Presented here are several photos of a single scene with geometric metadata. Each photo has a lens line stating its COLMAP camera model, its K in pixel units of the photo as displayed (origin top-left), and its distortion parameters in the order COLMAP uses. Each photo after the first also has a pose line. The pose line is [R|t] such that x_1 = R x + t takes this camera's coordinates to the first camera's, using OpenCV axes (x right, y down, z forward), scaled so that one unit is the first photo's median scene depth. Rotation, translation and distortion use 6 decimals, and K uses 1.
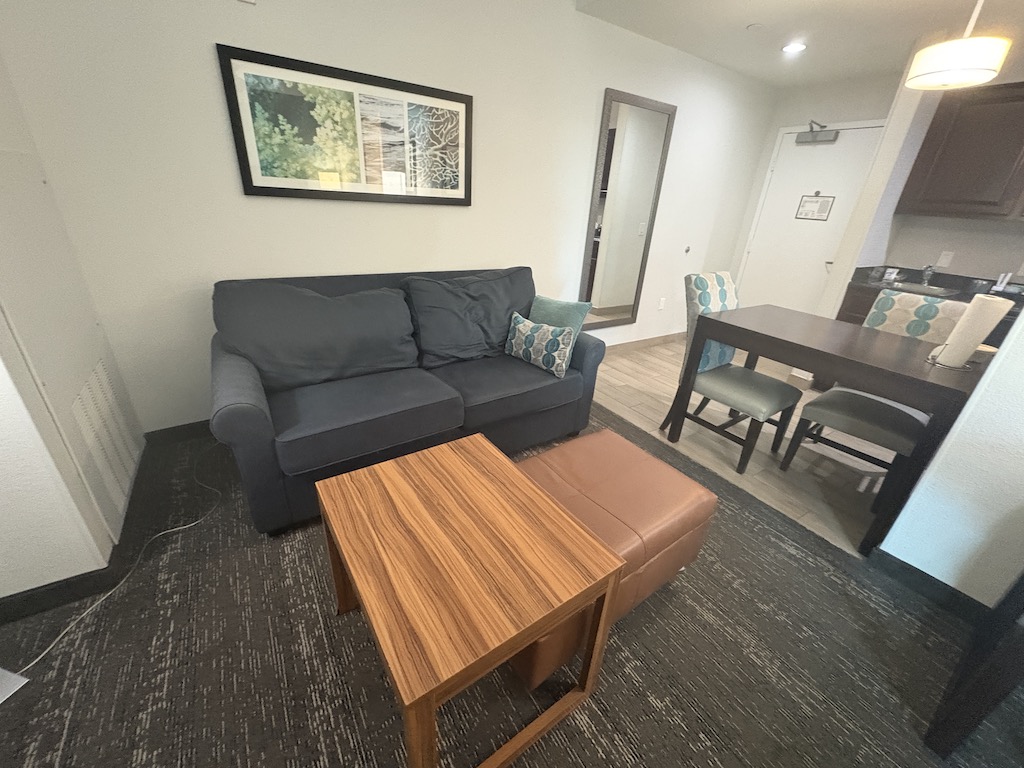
lens RADIAL K [[409.8, 0, 511.6], [0, 409.8, 385.0], [0, 0, 1]] dist [-0.000226, 0.000287]
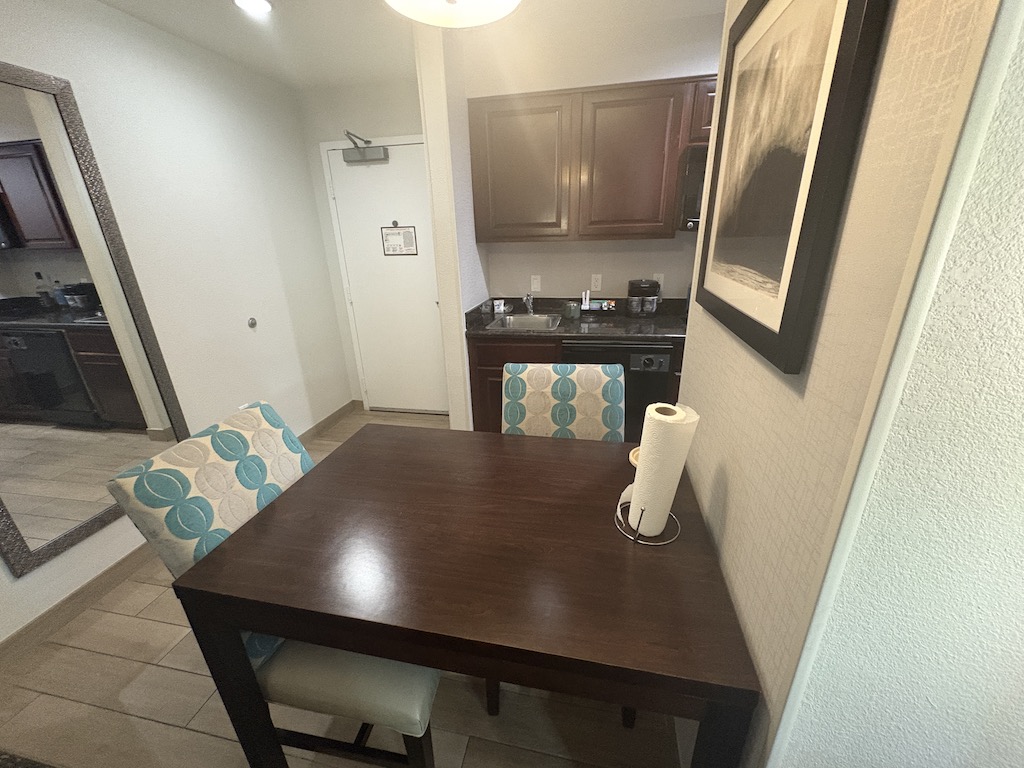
lens RADIAL K [[409.8, 0, 509.1], [0, 409.8, 384.4], [0, 0, 1]] dist [-0.000226, 0.000287]
pose [[0.706317, -0.322941, 0.629940, 0.334903], [0.361076, 0.929769, 0.071795, -0.171784], [-0.608884, 0.176746, 0.773318, 0.338486]]
